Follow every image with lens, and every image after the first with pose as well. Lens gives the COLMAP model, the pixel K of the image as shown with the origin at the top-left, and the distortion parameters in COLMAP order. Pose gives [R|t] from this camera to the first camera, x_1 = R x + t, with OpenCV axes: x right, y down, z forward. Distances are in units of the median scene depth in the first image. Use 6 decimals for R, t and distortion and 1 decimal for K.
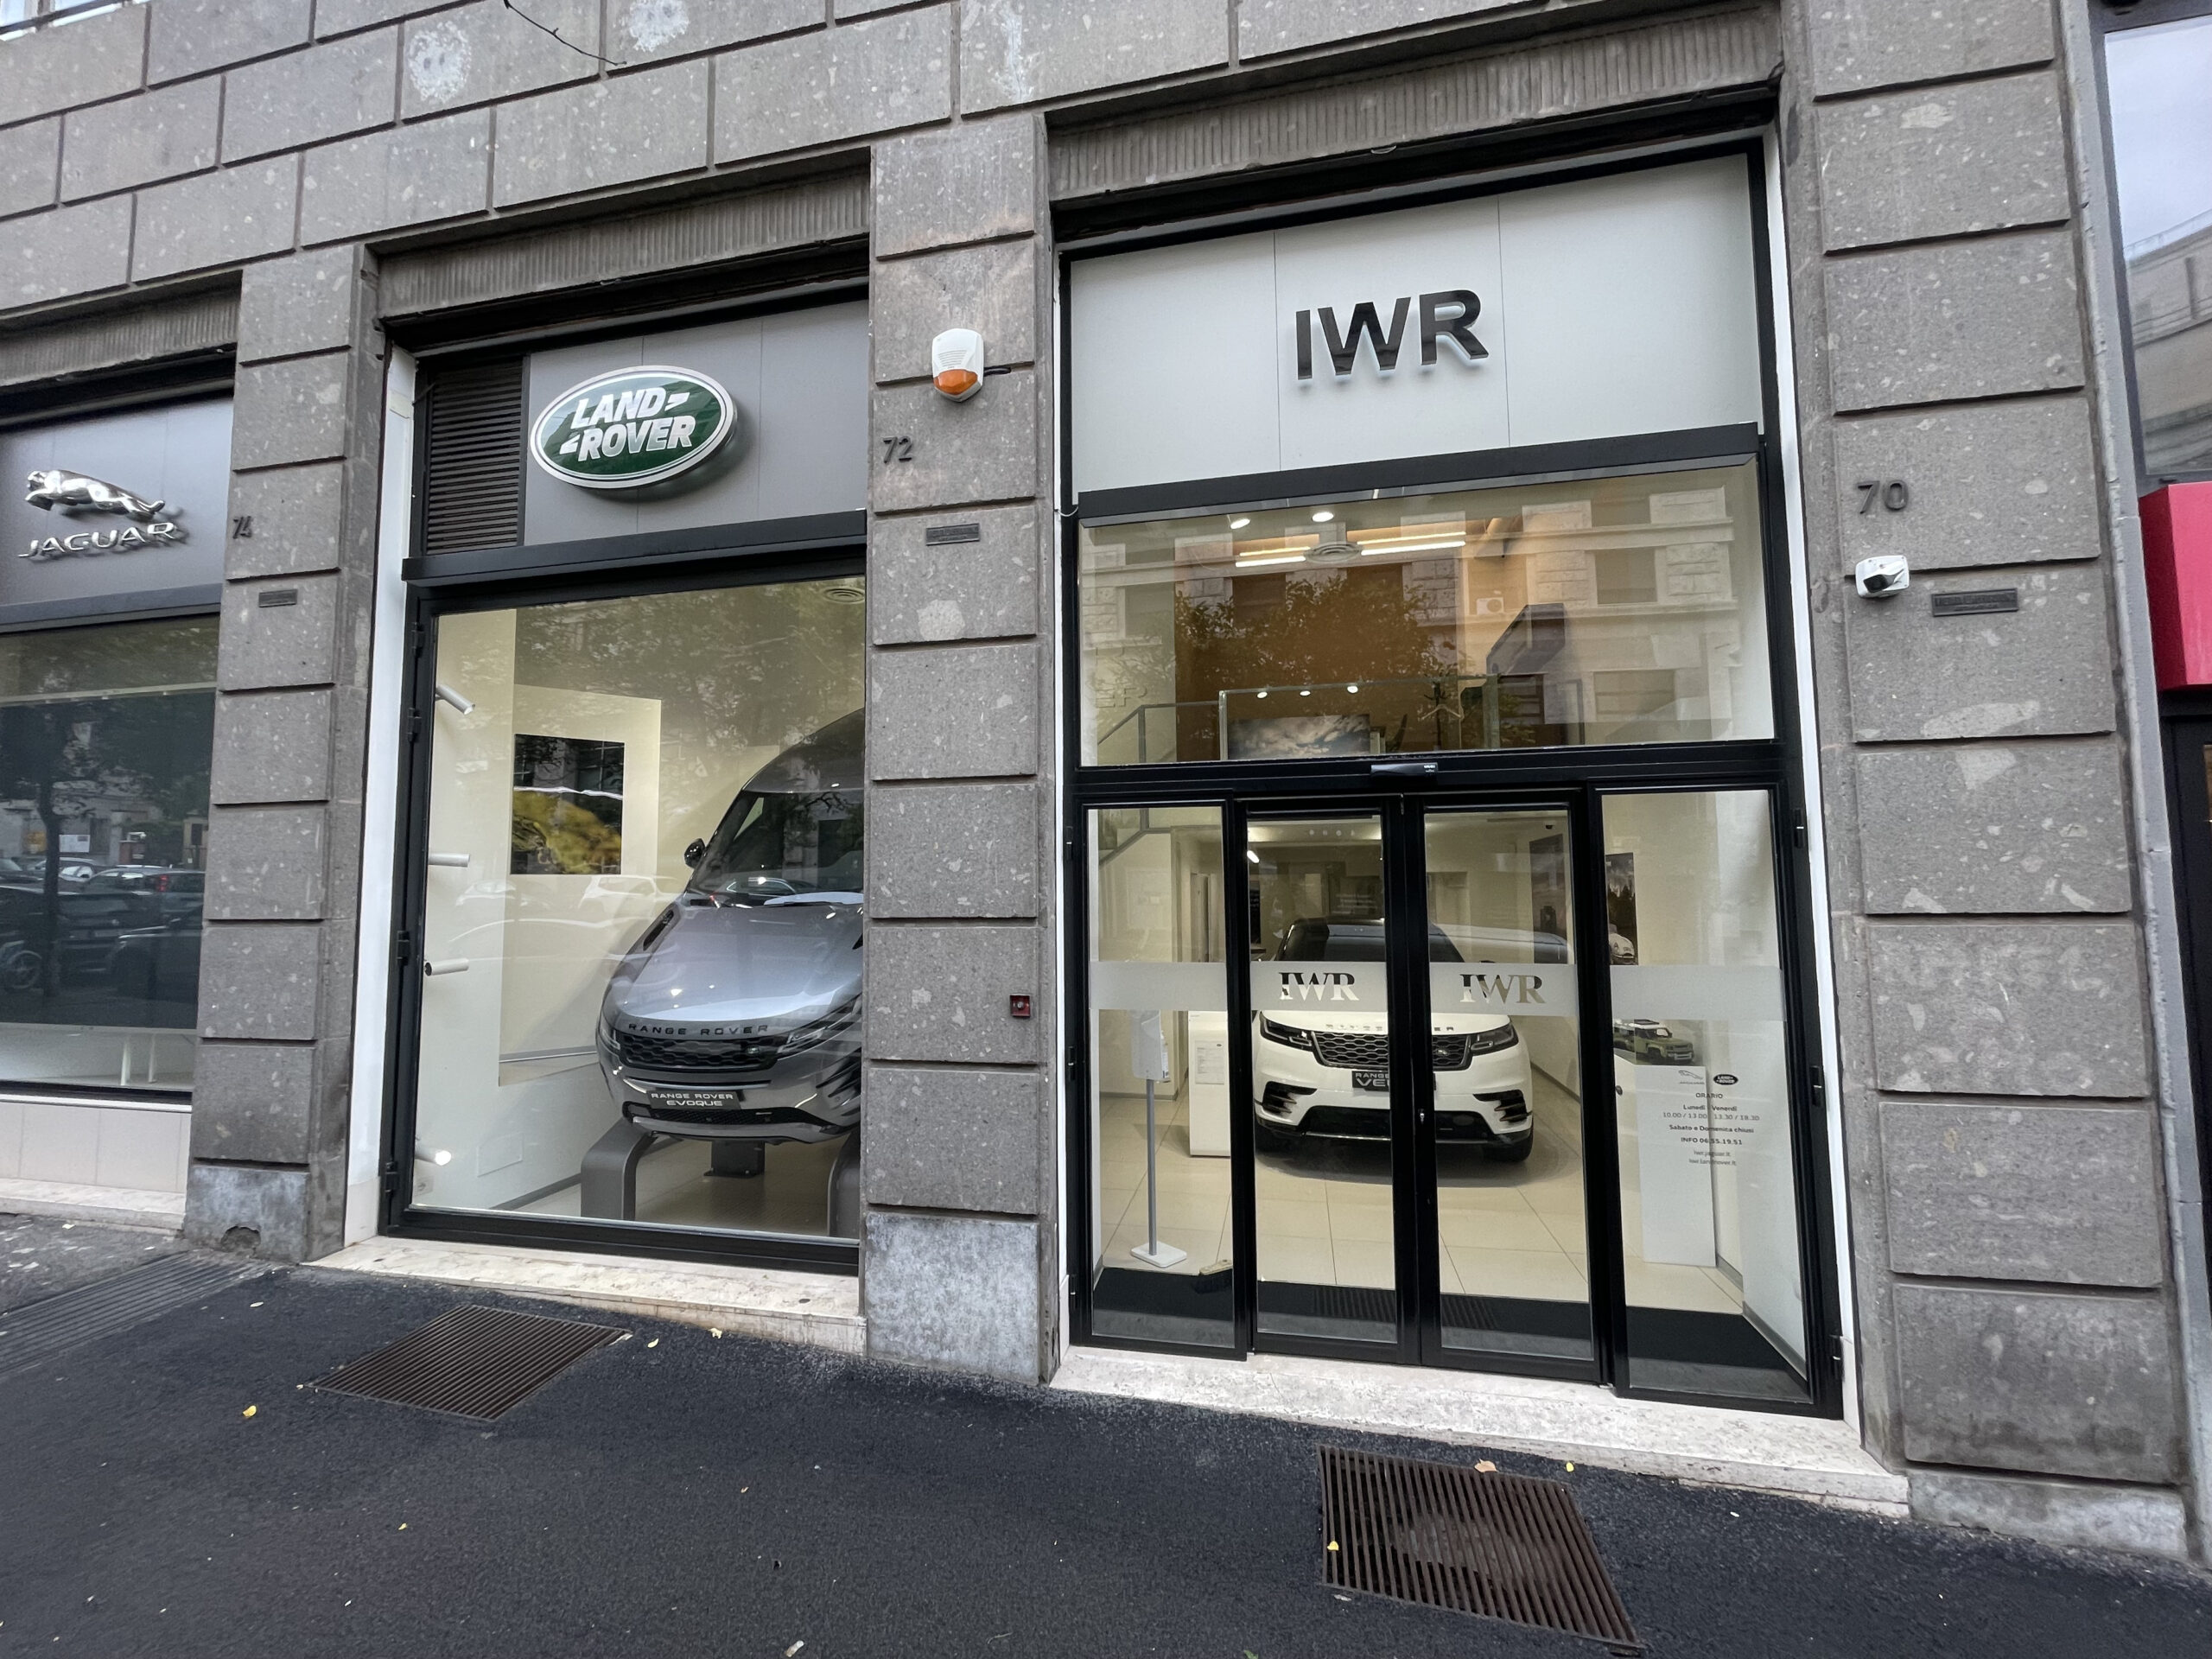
lens RADIAL K [[886.2, 0, 1148.3], [0, 886.2, 835.0], [0, 0, 1]] dist [-0.002775, 0.000045]
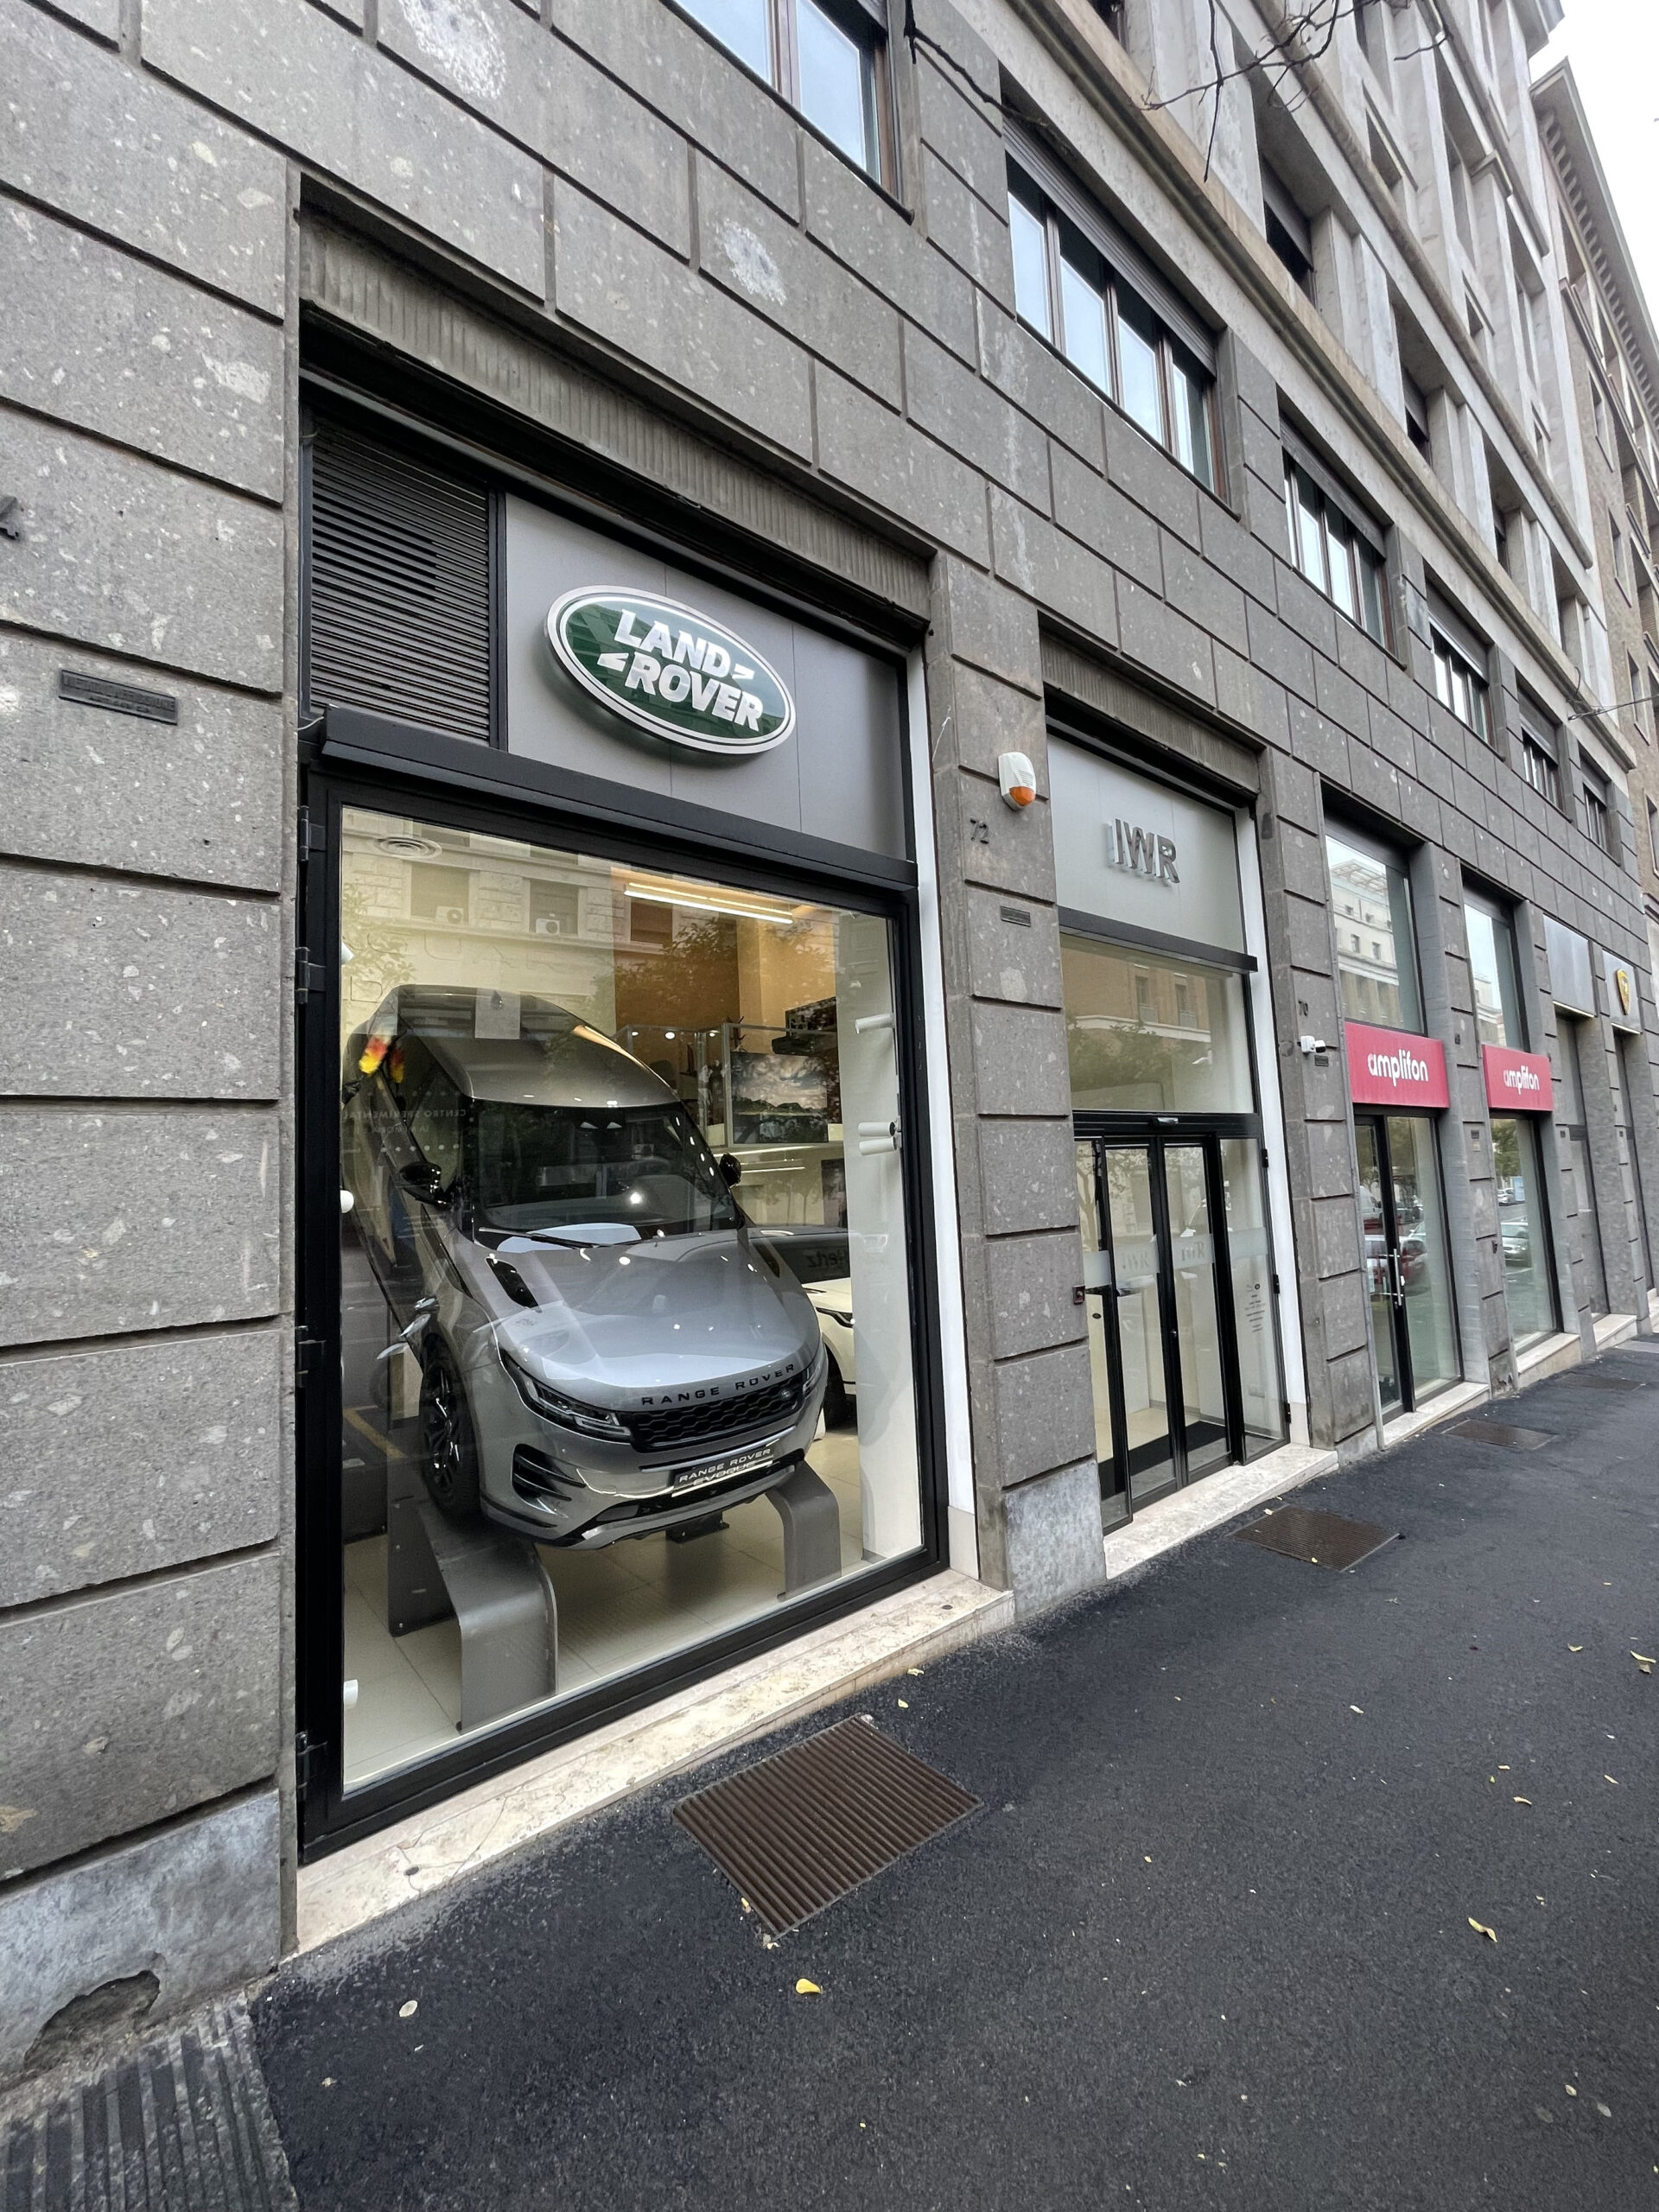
lens RADIAL K [[886.2, 0, 828.6], [0, 886.2, 1106.4], [0, 0, 1]] dist [-0.002775, 0.000045]
pose [[0.630898, 0.045067, 0.774556, -1.207701], [-0.010876, 0.998727, -0.049251, -0.012282], [-0.775790, 0.022648, 0.630585, 0.398126]]
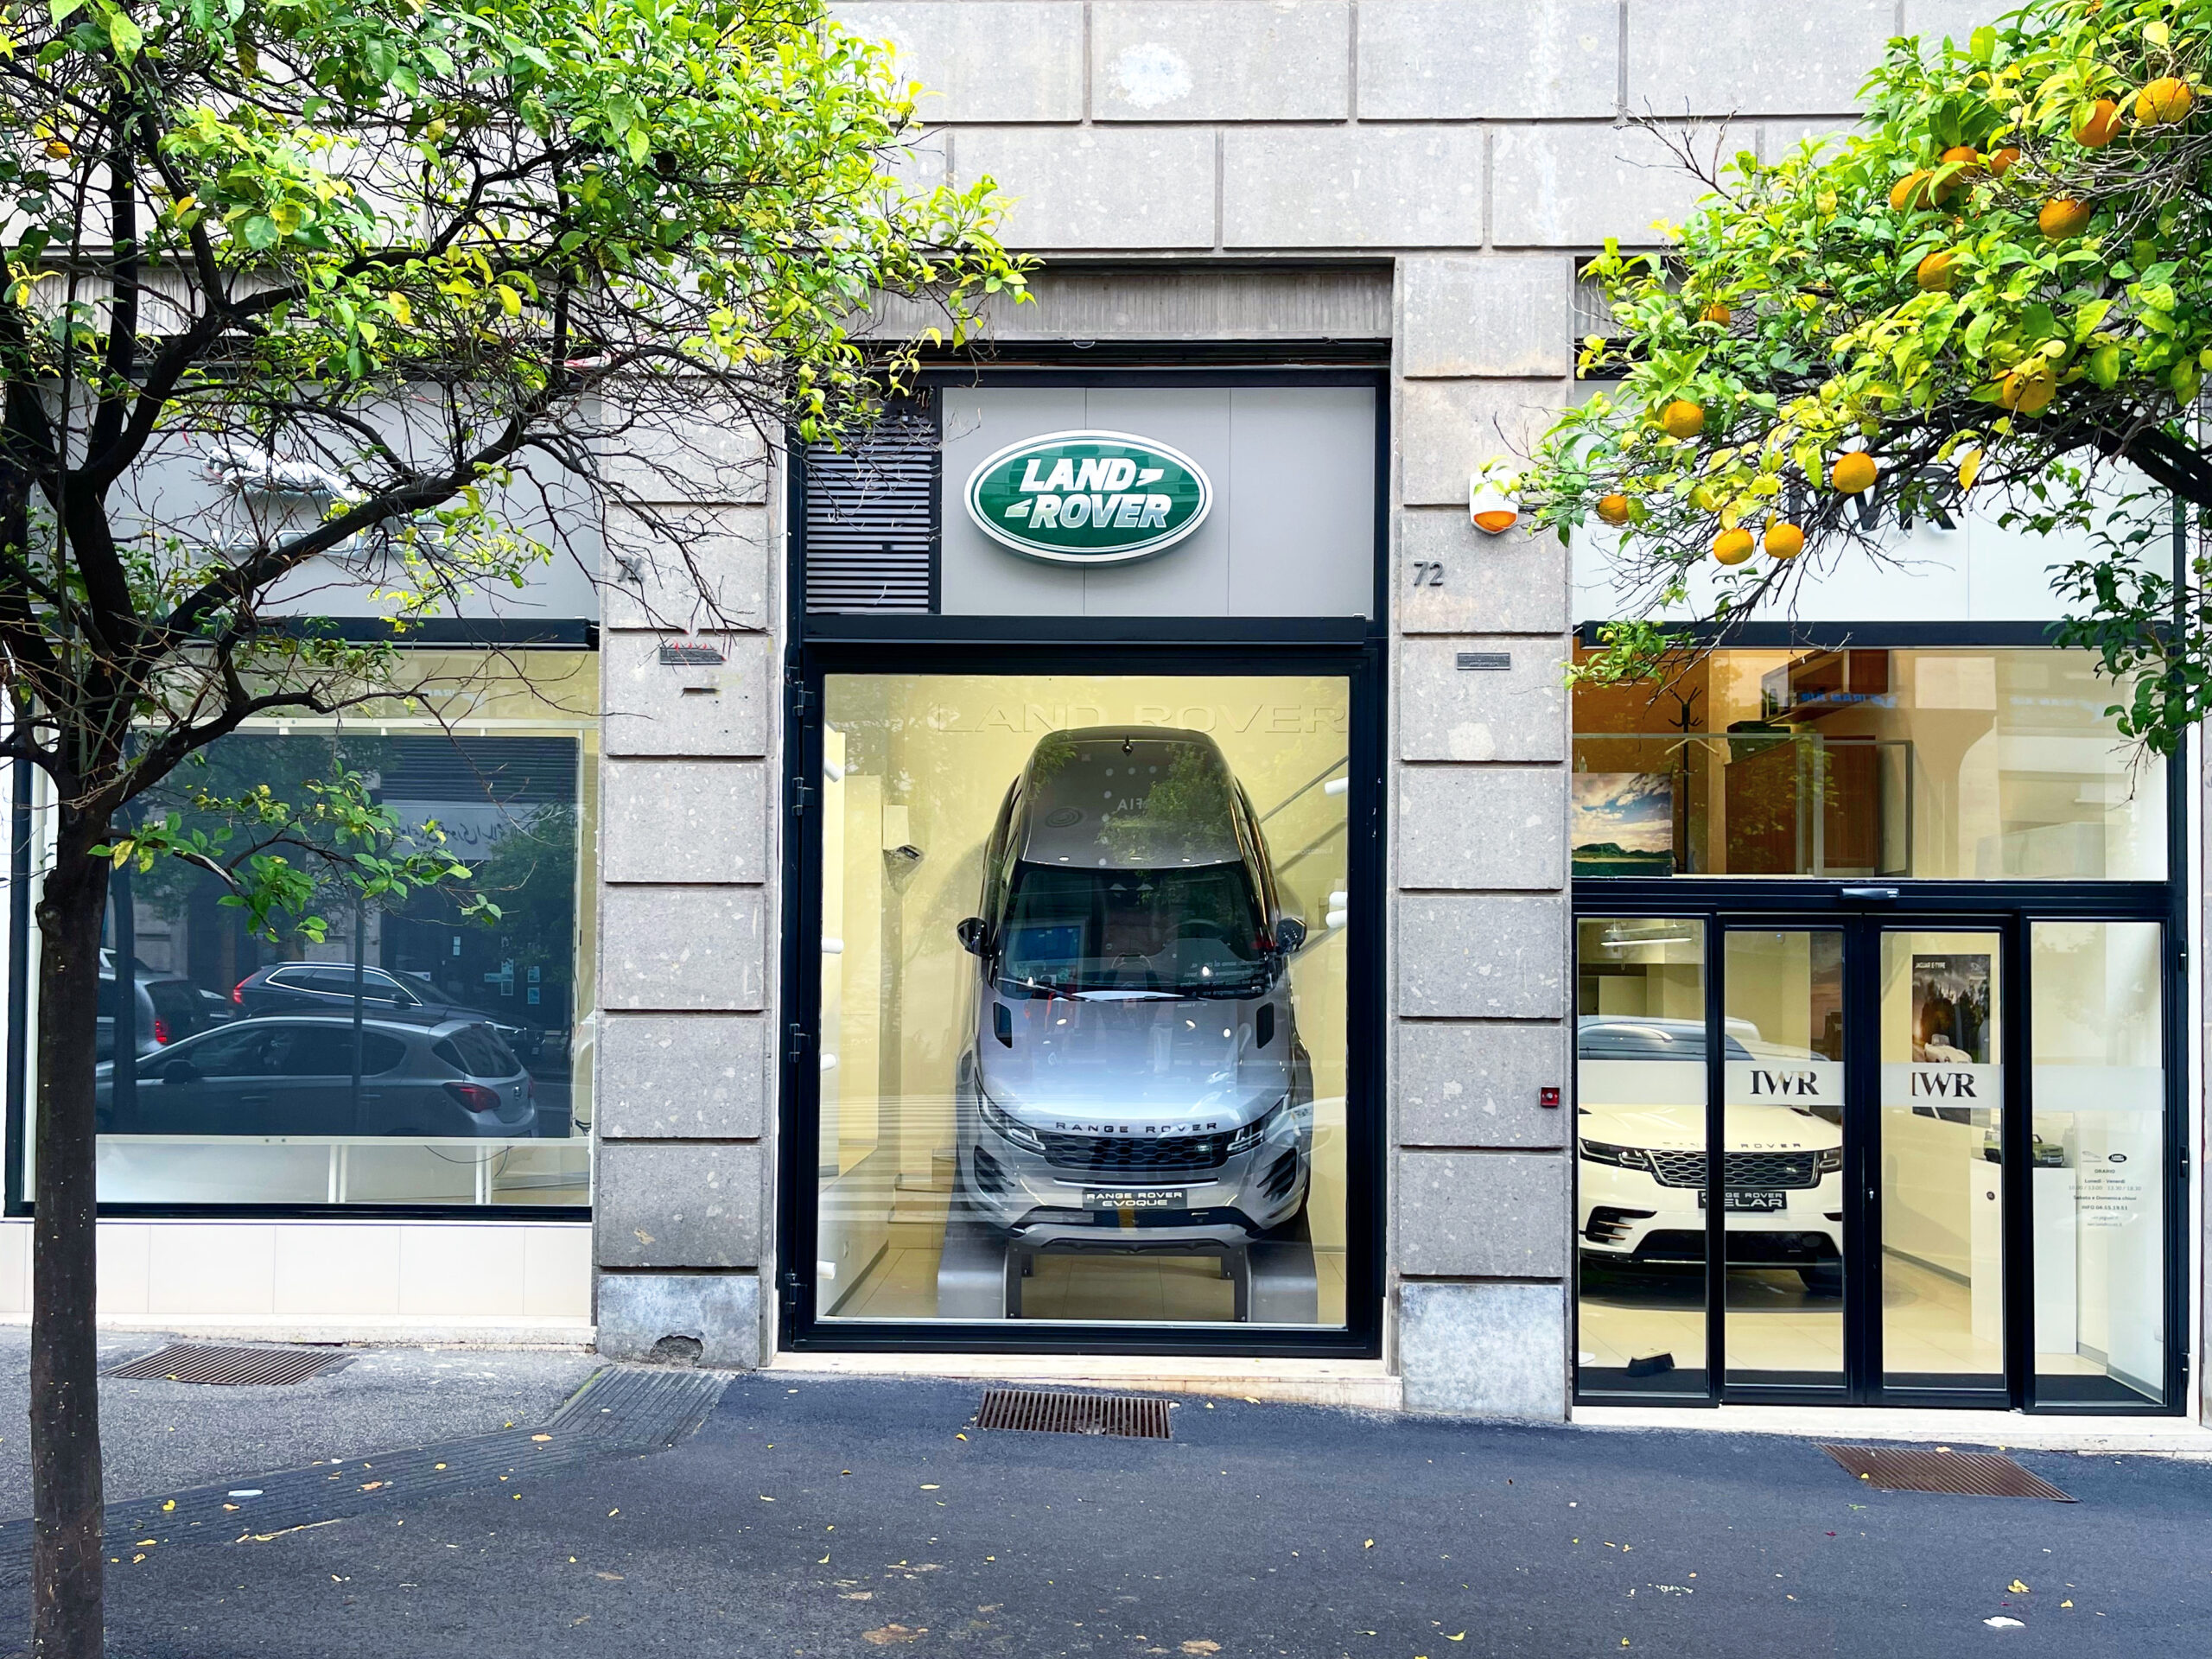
lens RADIAL K [[1902.4, 0, 1131.7], [0, 1902.4, 930.1], [0, 0, 1]] dist [0.069770, -0.073396]
pose [[0.982203, 0.021068, 0.186635, -0.973716], [-0.029658, 0.998620, 0.043352, -0.093268], [-0.185464, -0.048115, 0.981472, -1.104311]]
